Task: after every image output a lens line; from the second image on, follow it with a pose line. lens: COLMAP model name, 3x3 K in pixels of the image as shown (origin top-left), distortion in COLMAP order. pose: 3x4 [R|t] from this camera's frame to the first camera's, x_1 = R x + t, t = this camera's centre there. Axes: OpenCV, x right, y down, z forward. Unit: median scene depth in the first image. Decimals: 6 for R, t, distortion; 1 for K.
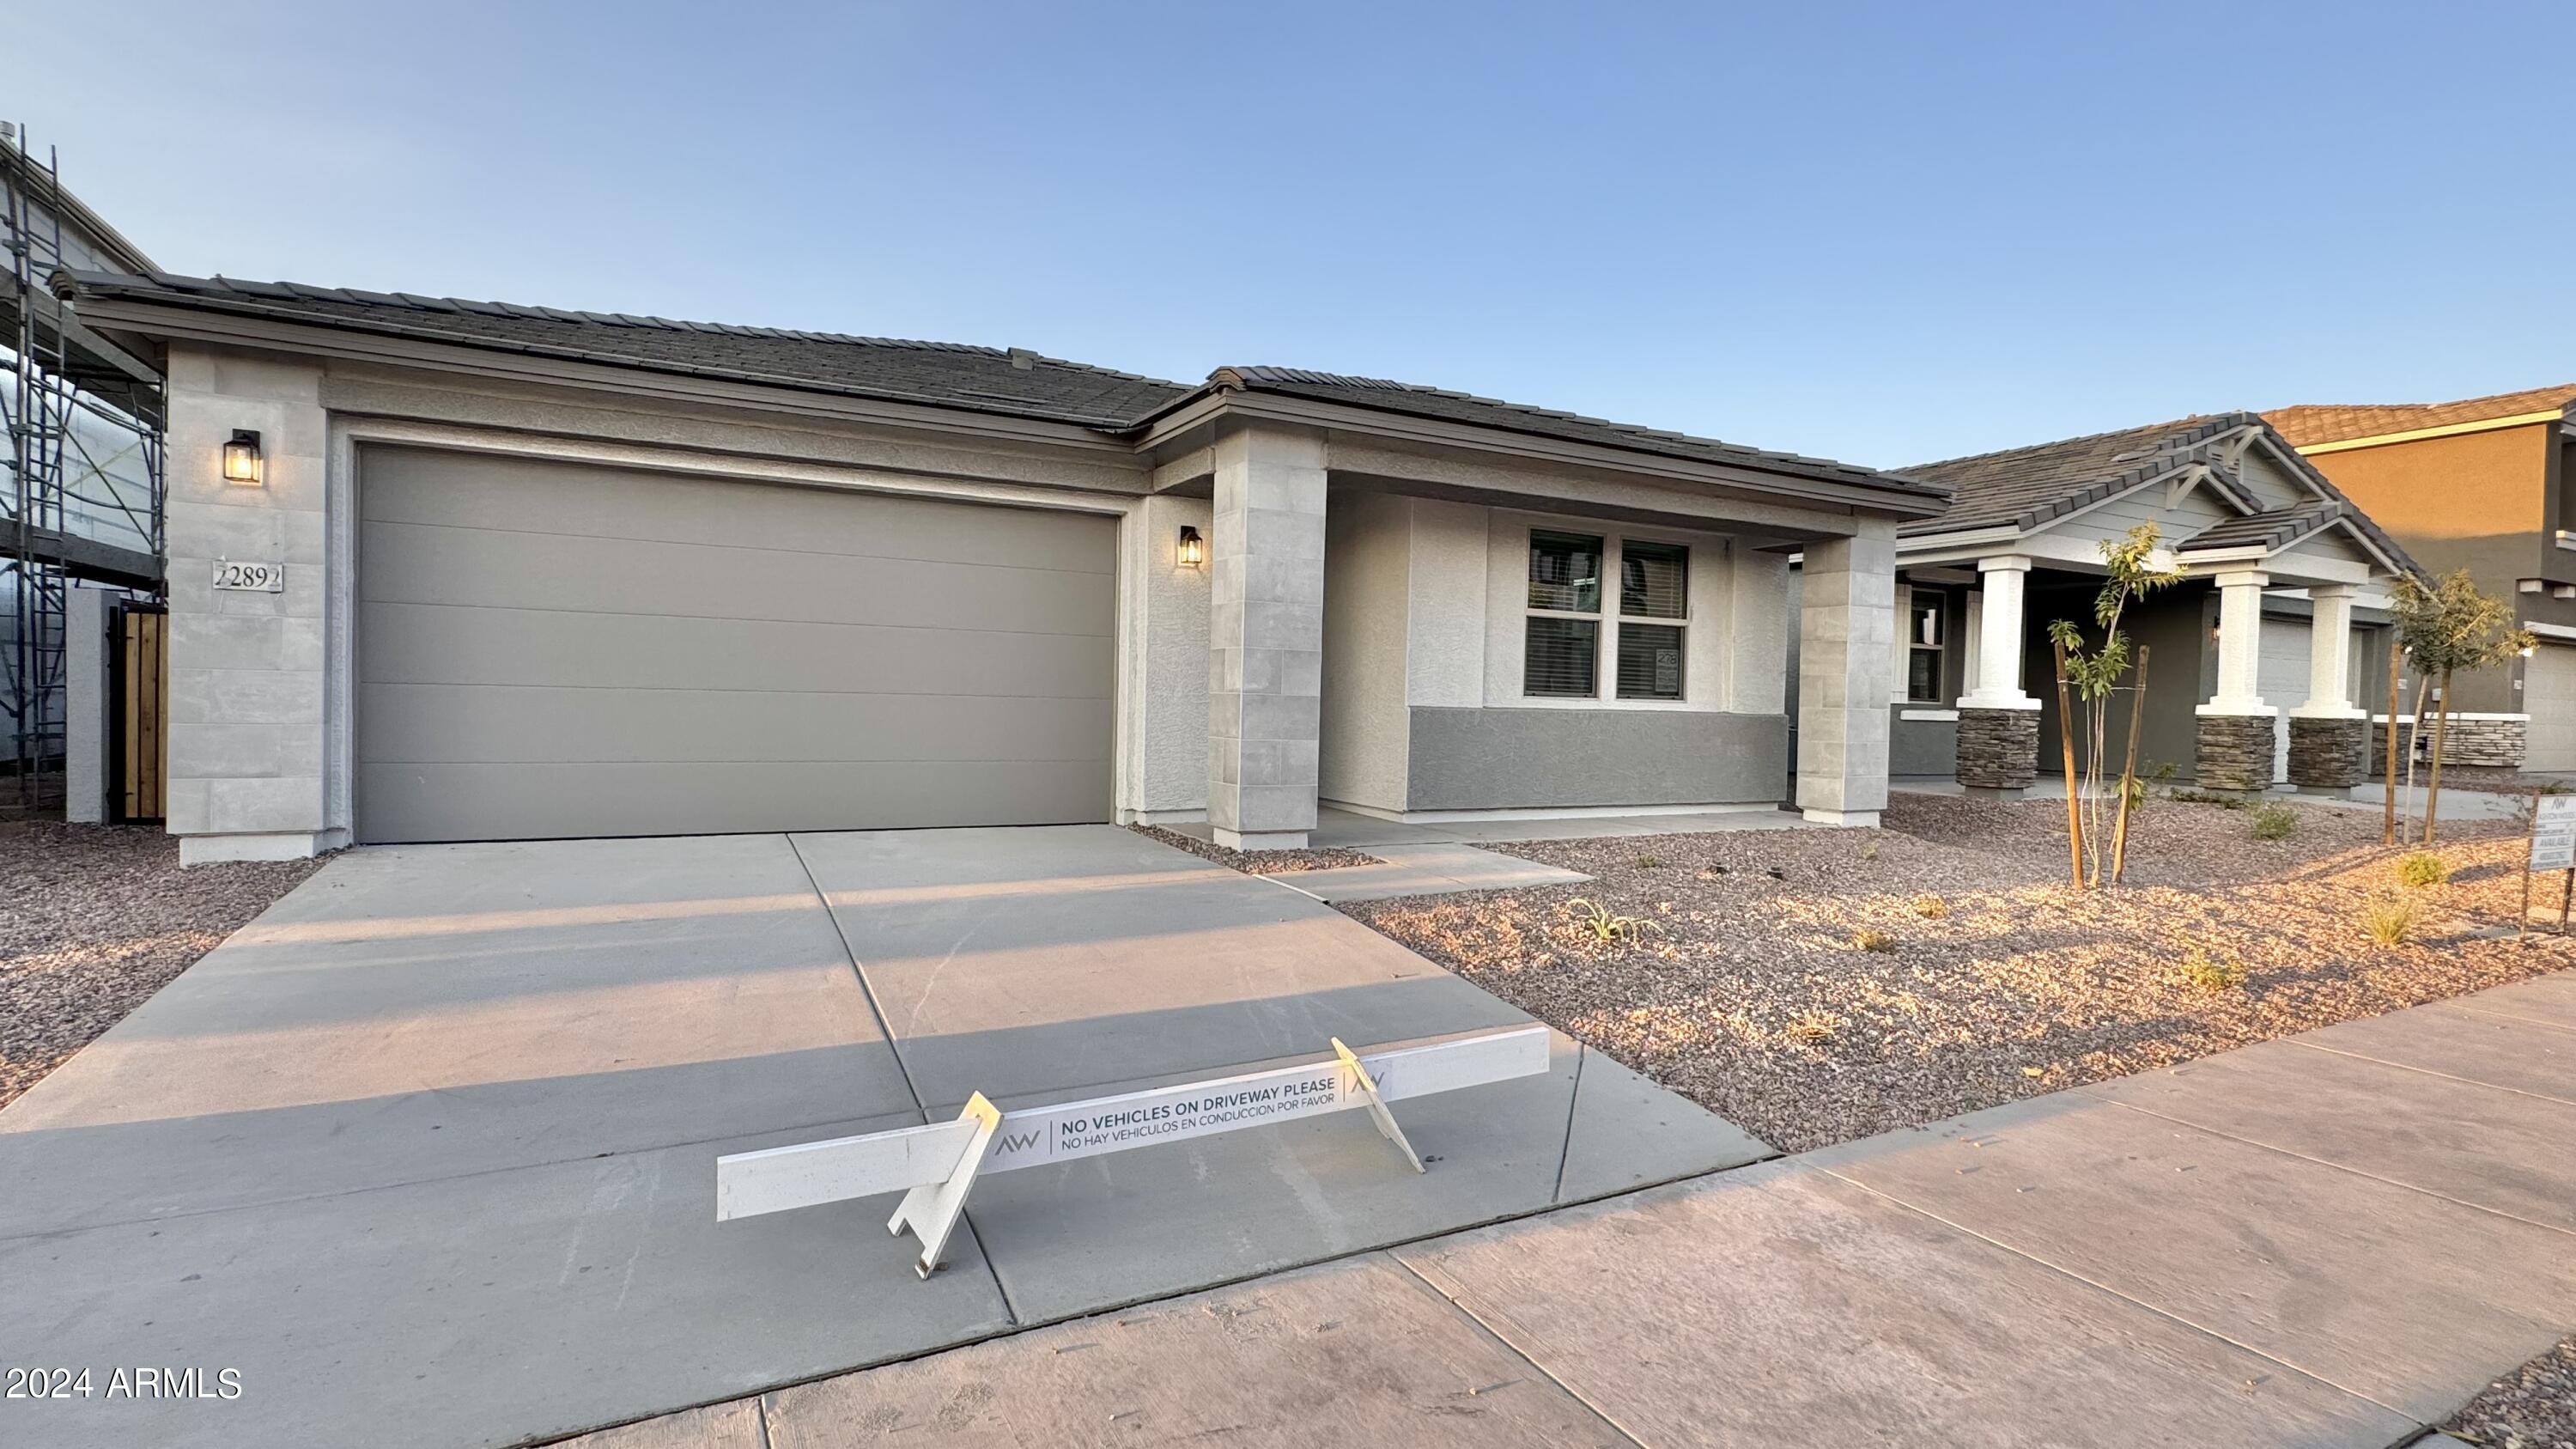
lens RADIAL K [[1218.7, 0, 1288.5], [0, 1218.7, 721.4], [0, 0, 1]] dist [-0.000128, -0.000464]
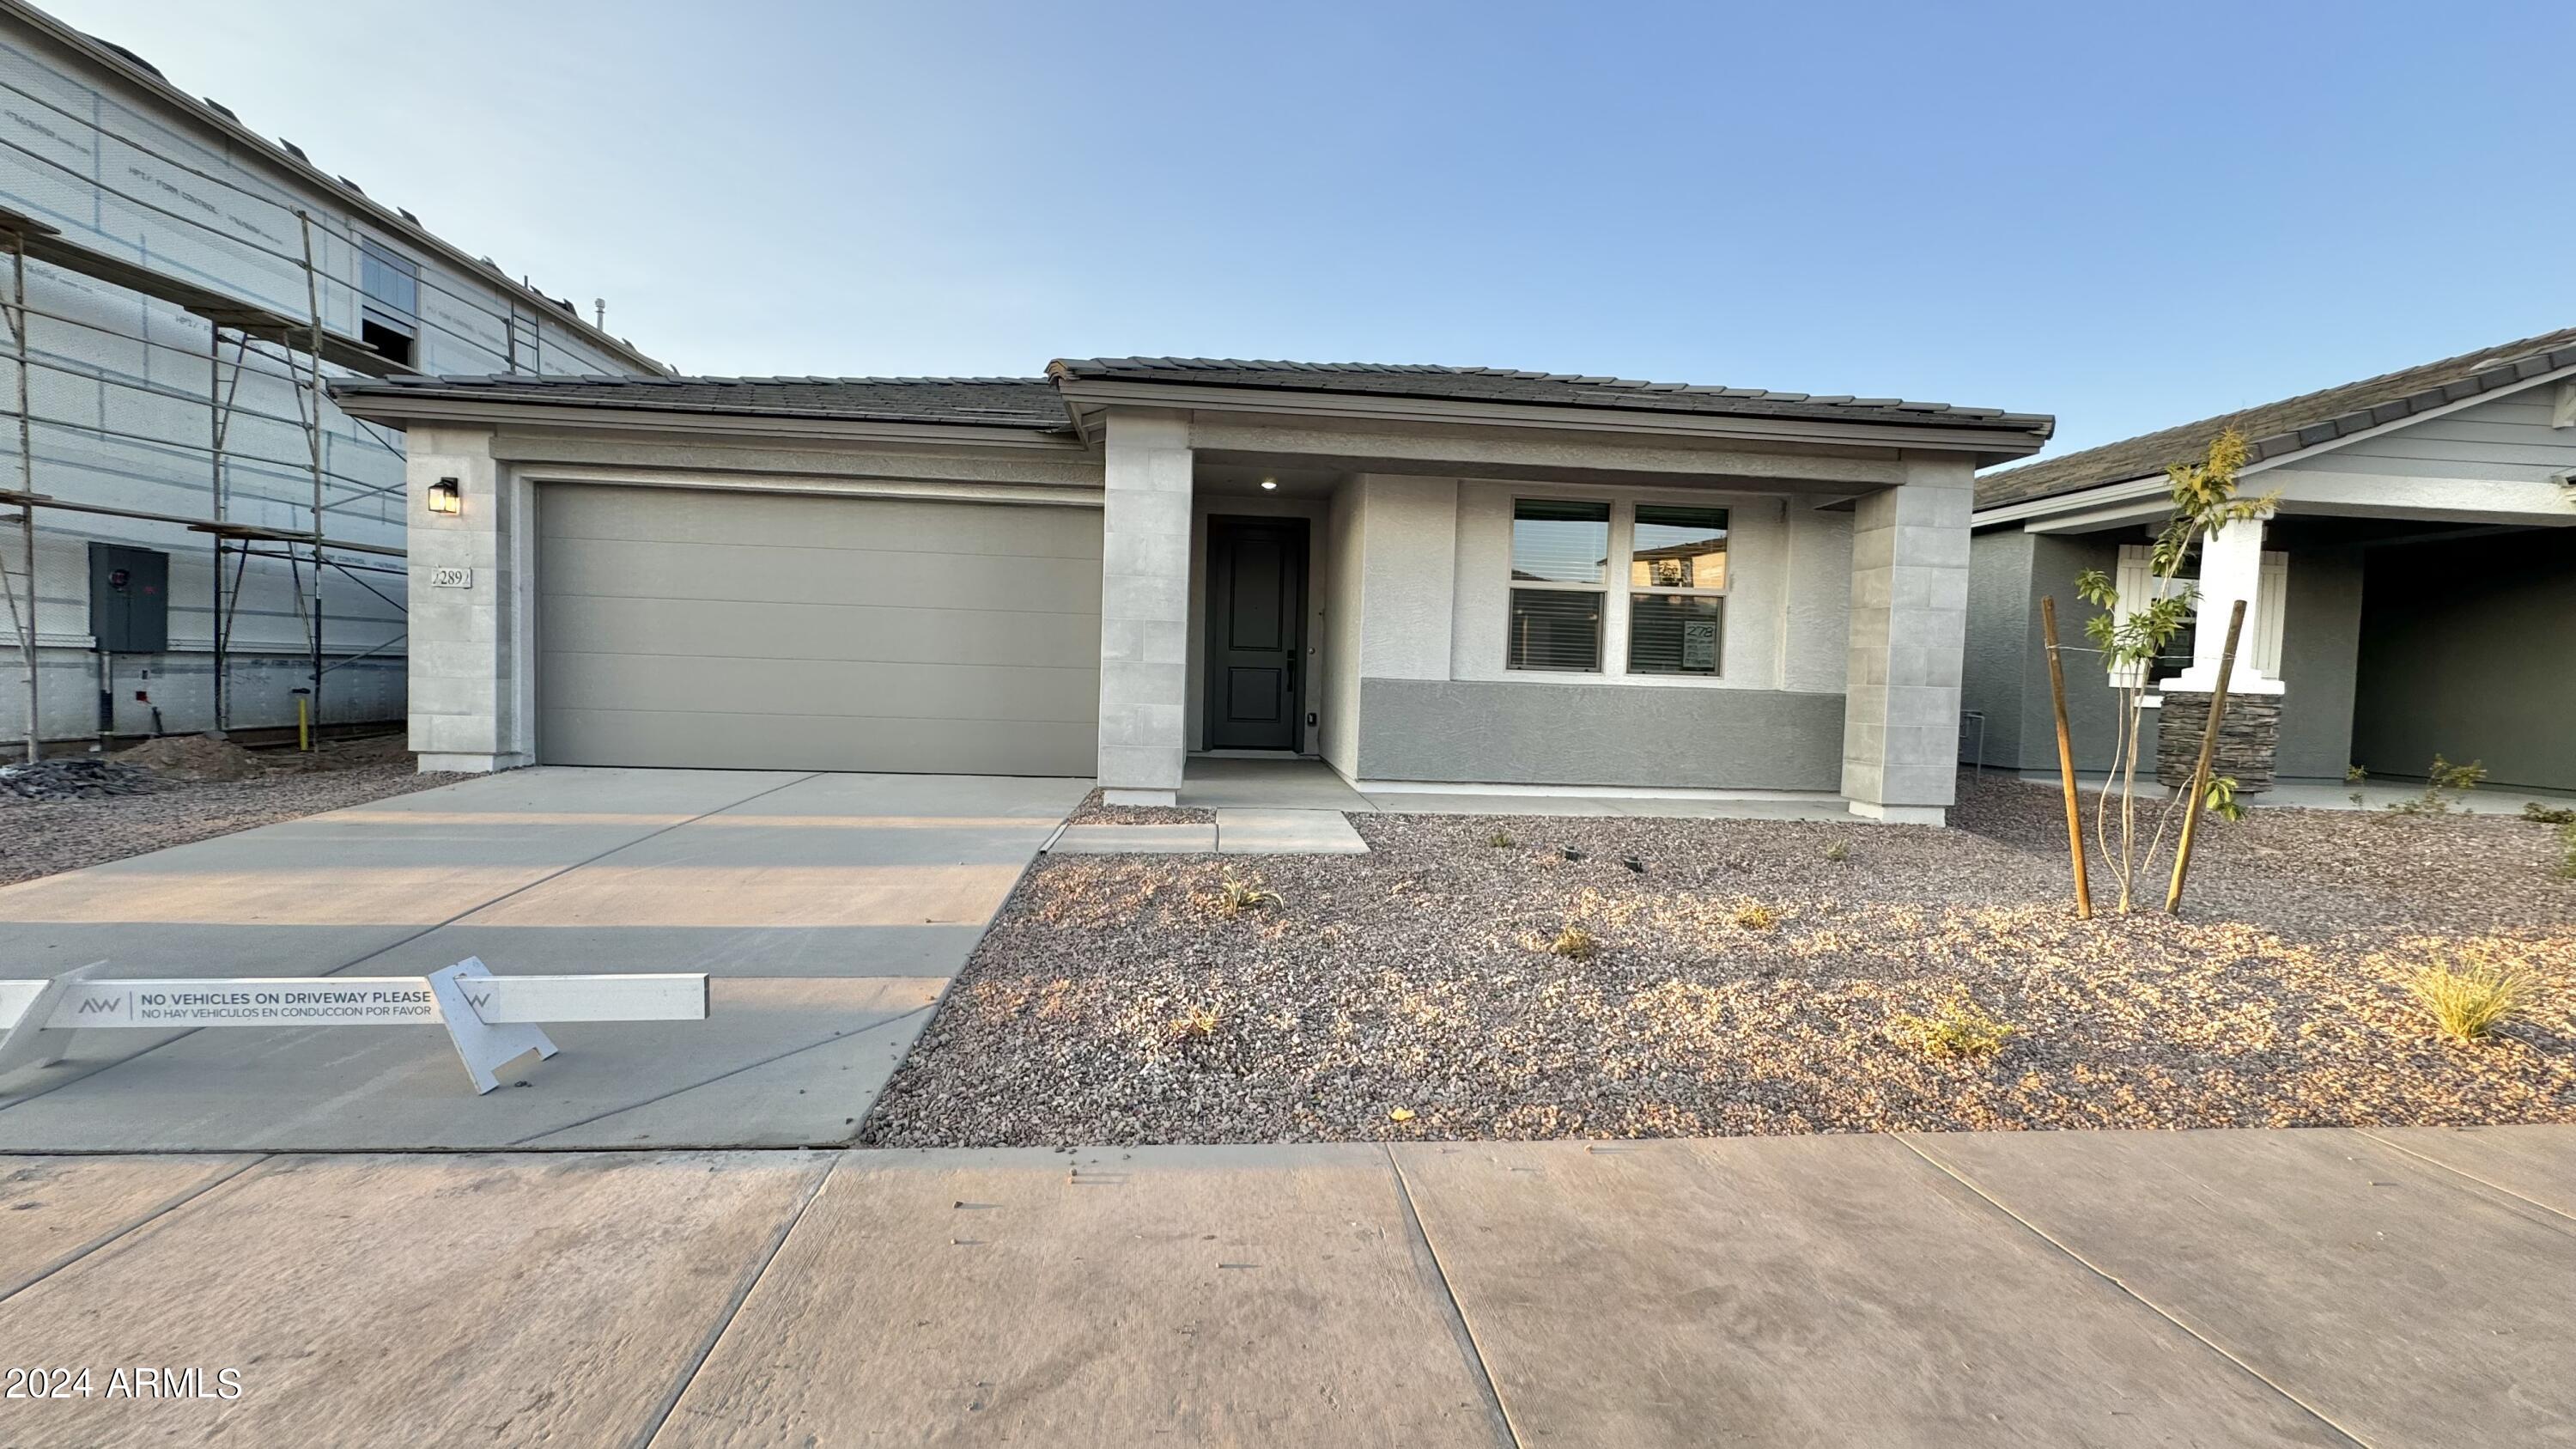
lens RADIAL K [[1040.1, 0, 1285.0], [0, 1040.1, 719.3], [0, 0, 1]] dist [-0.001659, -0.000189]
pose [[0.918305, 0.021947, -0.395264, 0.452307], [-0.017585, 0.999738, 0.014654, 0.012520], [0.395482, -0.006507, 0.918451, 0.197243]]
